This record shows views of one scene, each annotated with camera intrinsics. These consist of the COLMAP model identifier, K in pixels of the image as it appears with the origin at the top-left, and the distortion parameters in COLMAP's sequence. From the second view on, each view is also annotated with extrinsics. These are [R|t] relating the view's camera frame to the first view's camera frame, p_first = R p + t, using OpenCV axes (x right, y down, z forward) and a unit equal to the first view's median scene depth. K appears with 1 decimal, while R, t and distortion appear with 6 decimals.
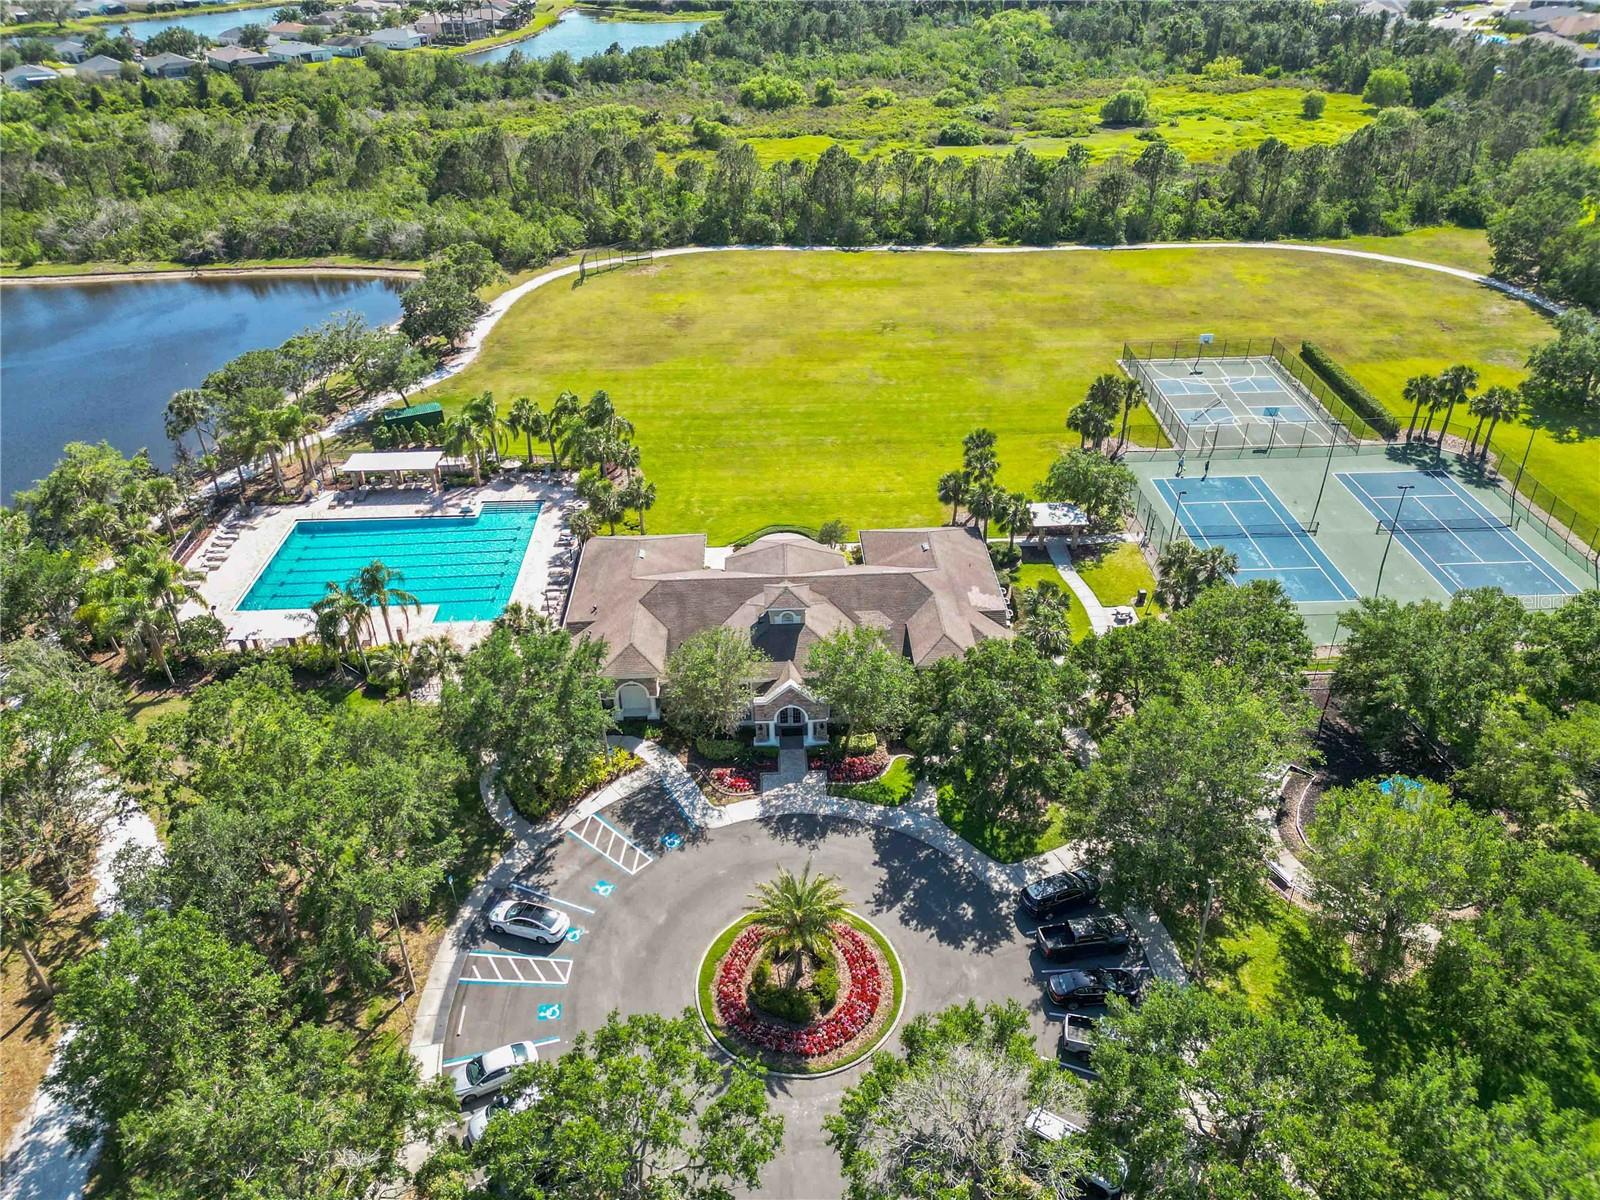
lens RADIAL K [[1159.2, 0, 790.9], [0, 1159.2, 606.7], [0, 0, 1]] dist [0.074789, -0.074595]
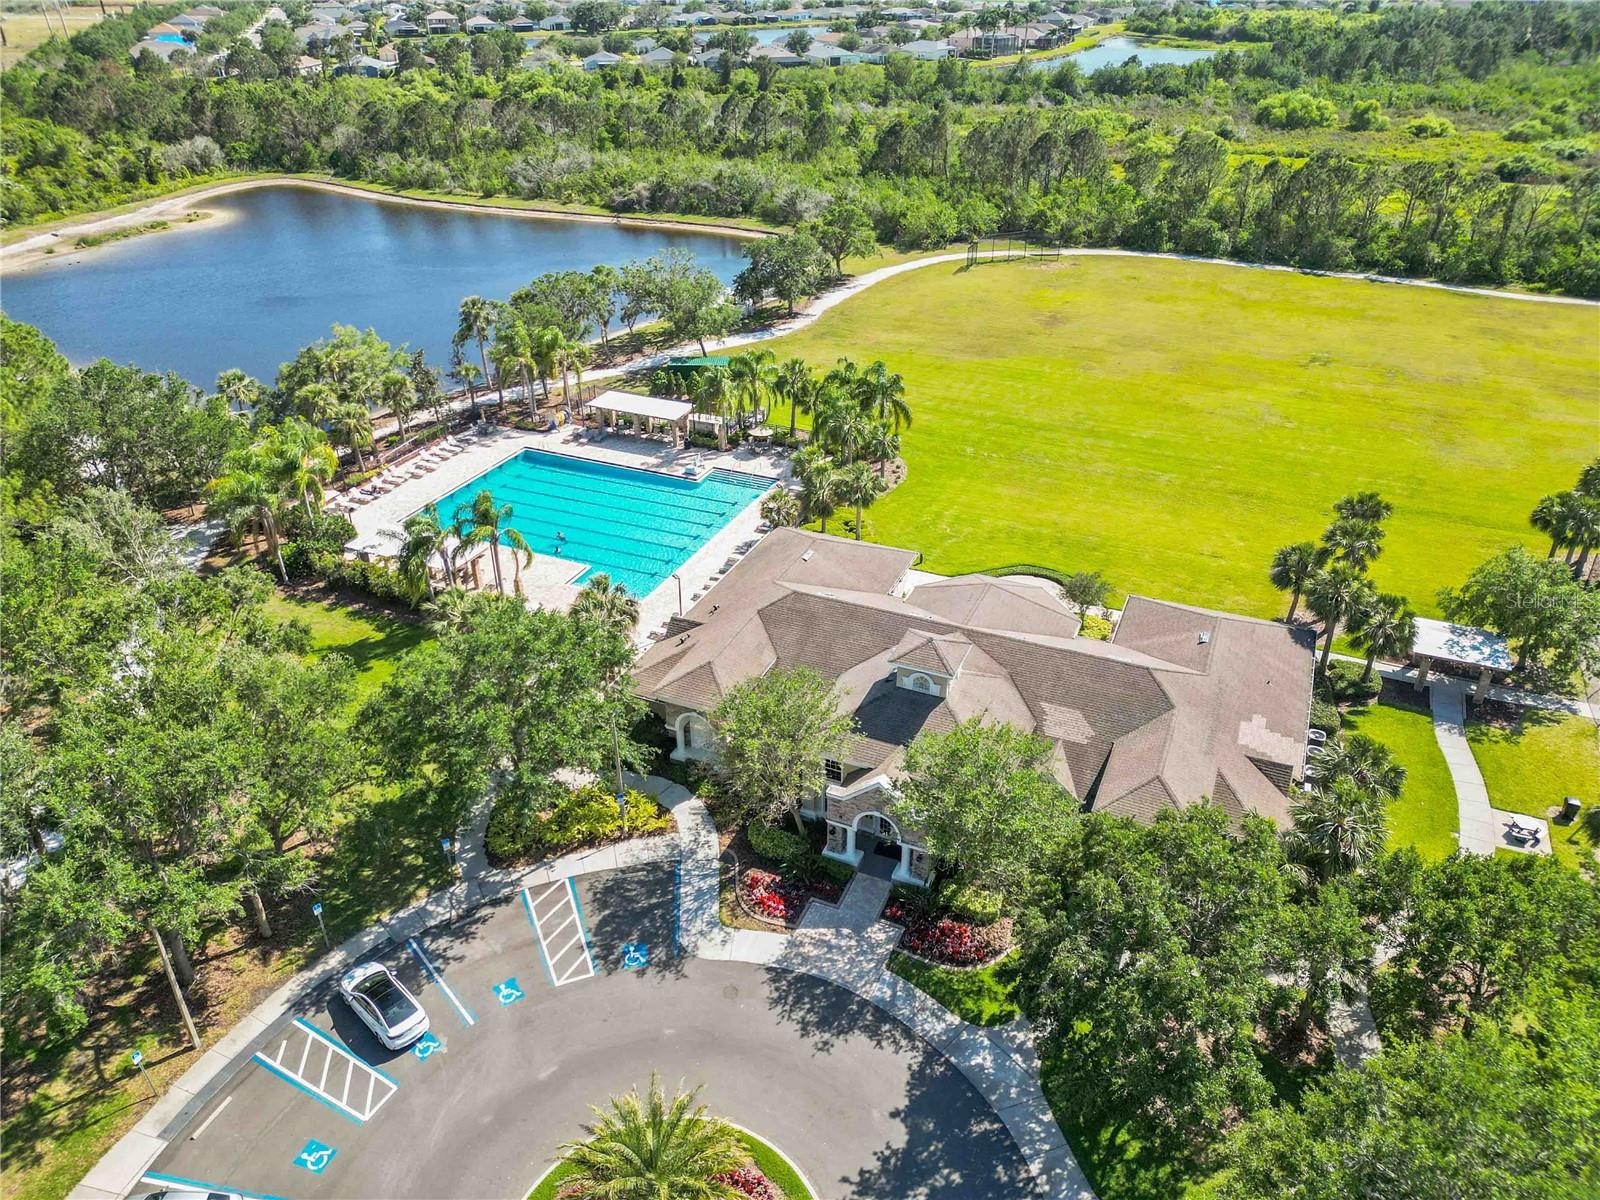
lens RADIAL K [[1131.1, 0, 794.6], [0, 1131.1, 602.8], [0, 0, 1]] dist [0.066026, -0.061405]
pose [[0.900792, 0.230607, -0.367959, 0.113194], [-0.243017, 0.969936, 0.012953, -0.018483], [0.359884, 0.077753, 0.929752, 0.255042]]
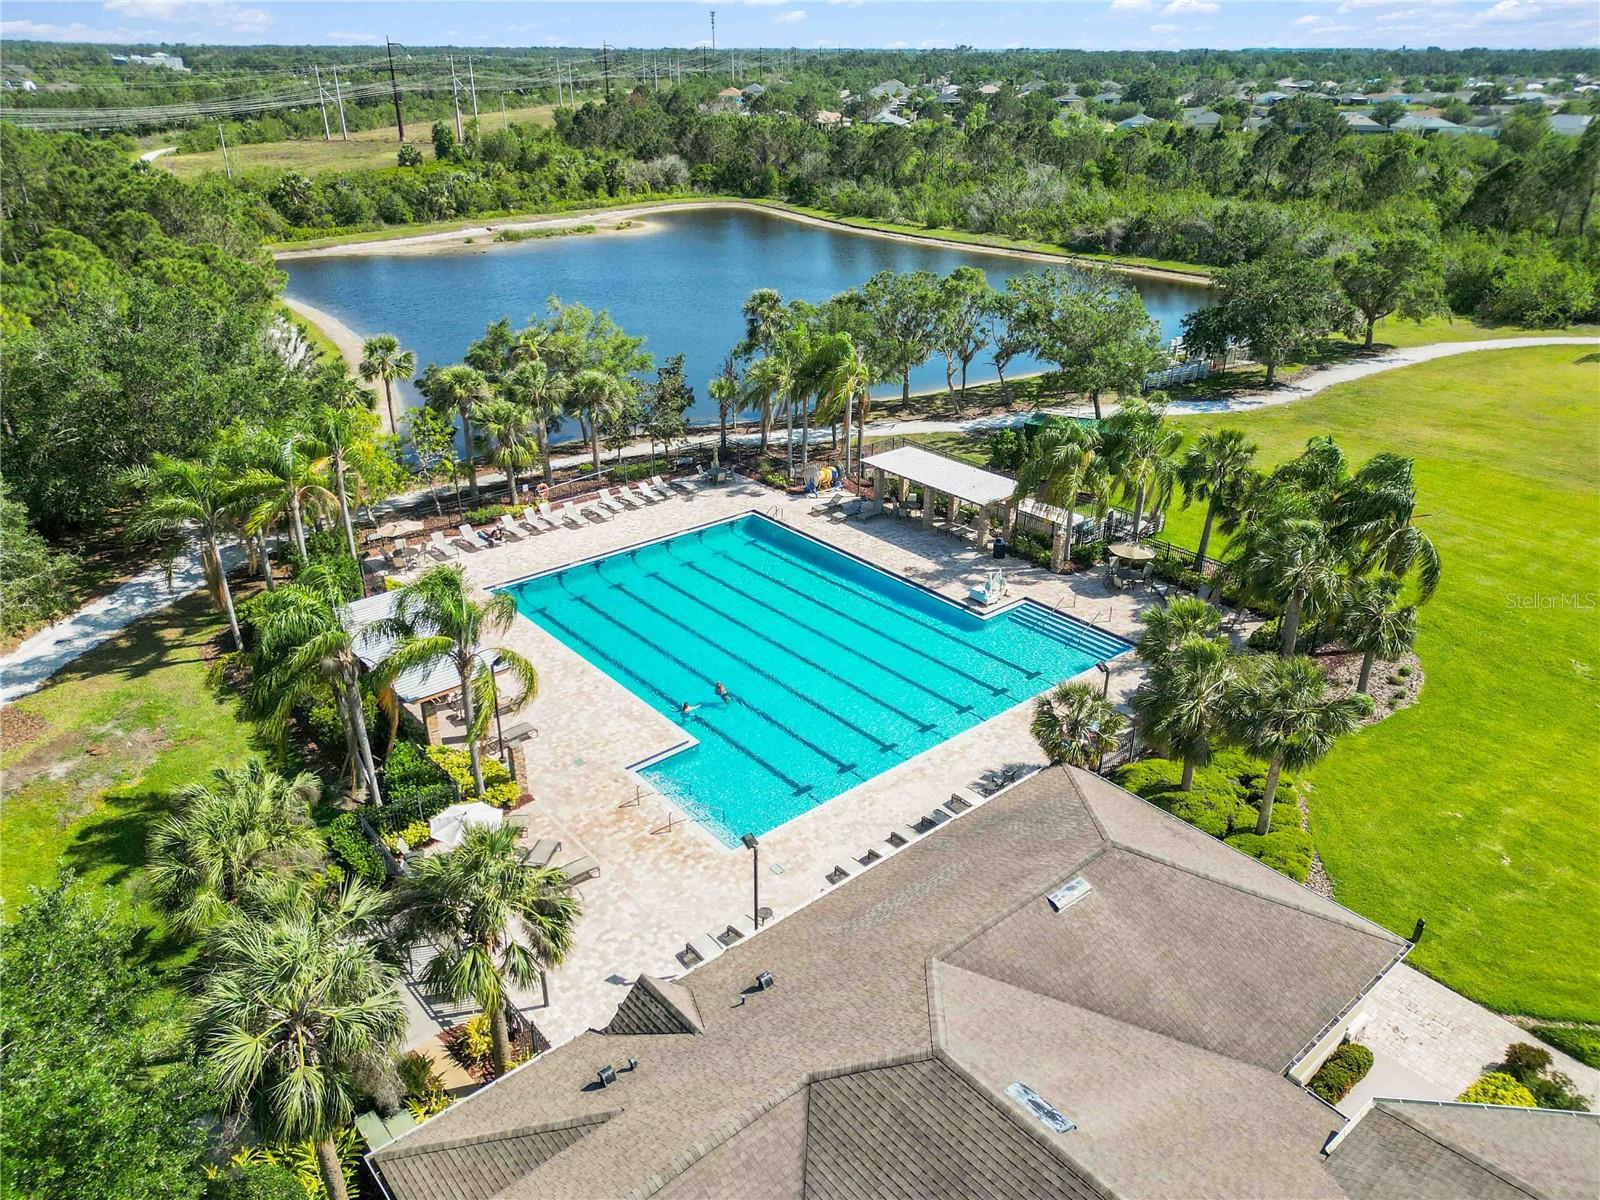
lens RADIAL K [[1140.8, 0, 814.2], [0, 1140.8, 593.3], [0, 0, 1]] dist [0.069356, -0.059153]
pose [[0.633226, 0.350257, -0.690178, -0.003991], [-0.433997, 0.899041, 0.058069, -0.079839], [0.640837, 0.262764, 0.721306, 0.603720]]
